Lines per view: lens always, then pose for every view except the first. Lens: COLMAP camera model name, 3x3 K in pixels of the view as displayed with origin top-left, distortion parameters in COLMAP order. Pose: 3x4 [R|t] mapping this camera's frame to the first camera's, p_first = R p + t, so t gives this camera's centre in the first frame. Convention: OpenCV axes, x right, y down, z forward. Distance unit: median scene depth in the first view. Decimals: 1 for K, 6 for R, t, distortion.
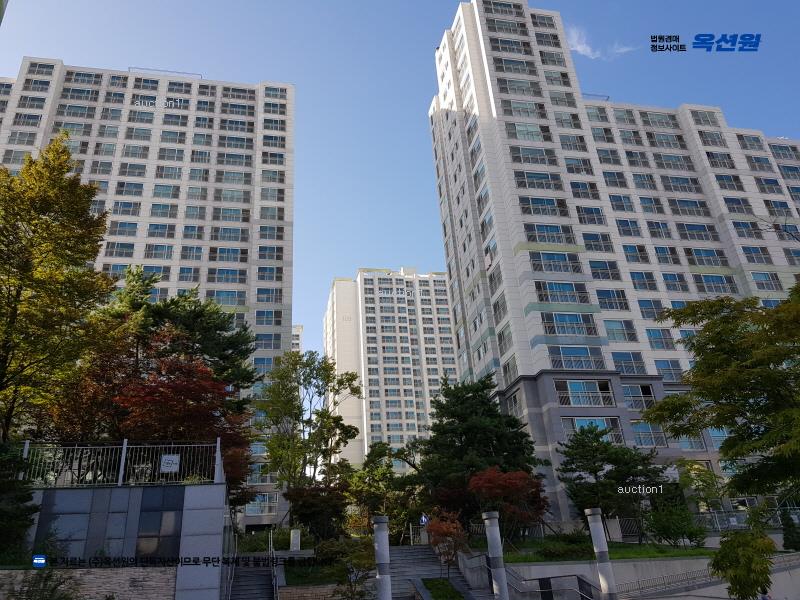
lens RADIAL K [[624.0, 0, 387.5], [0, 624.0, 278.8], [0, 0, 1]] dist [0.043753, -0.056268]
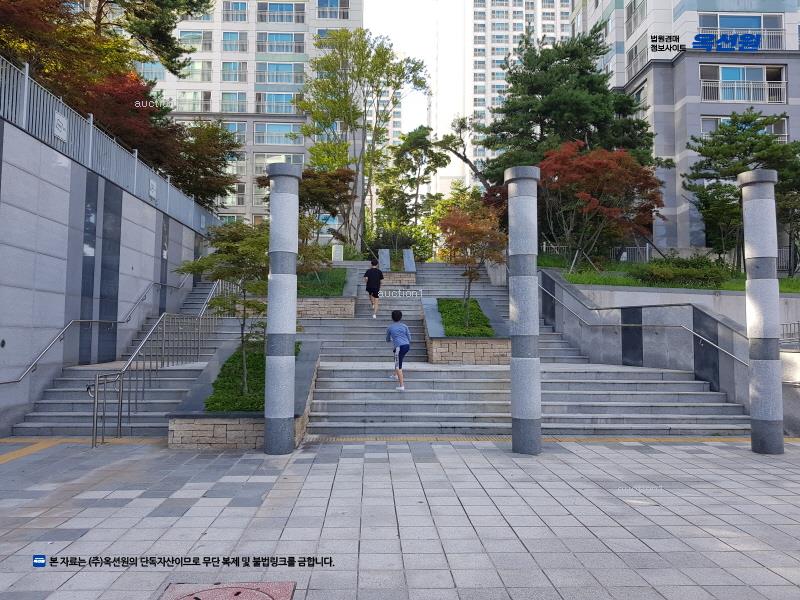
lens RADIAL K [[624.0, 0, 390.8], [0, 624.0, 295.3], [0, 0, 1]] dist [0.043753, -0.056268]
pose [[0.984105, 0.055783, -0.168597, 0.047151], [0.018202, 0.912699, 0.408227, 0.082848], [0.176650, -0.404808, 0.897176, 0.163263]]
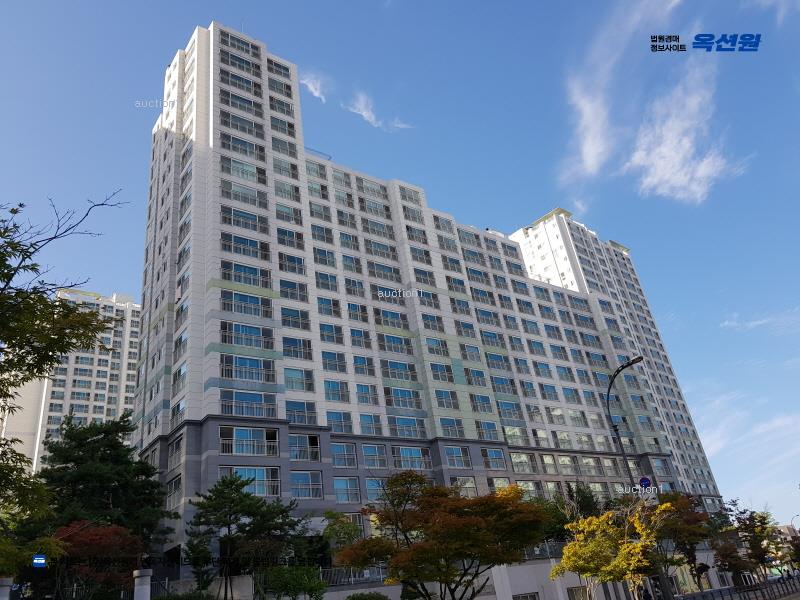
lens RADIAL K [[624.0, 0, 400.8], [0, 624.0, 279.6], [0, 0, 1]] dist [0.043753, -0.056268]
pose [[0.902589, 0.150684, 0.403271, 0.076507], [-0.121018, 0.987778, -0.098229, 0.001950], [-0.413144, 0.039857, 0.909793, 0.009802]]
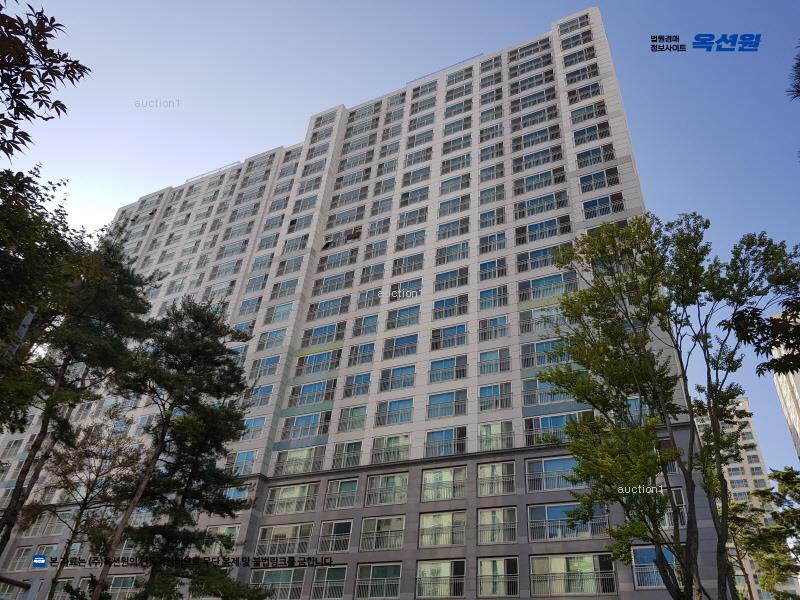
lens RADIAL K [[624.0, 0, 401.1], [0, 624.0, 283.2], [0, 0, 1]] dist [0.043753, -0.056268]
pose [[0.785397, -0.277000, -0.553555, -0.022965], [0.167466, 0.956021, -0.240789, 0.187902], [0.595909, 0.096413, 0.797243, 0.475273]]
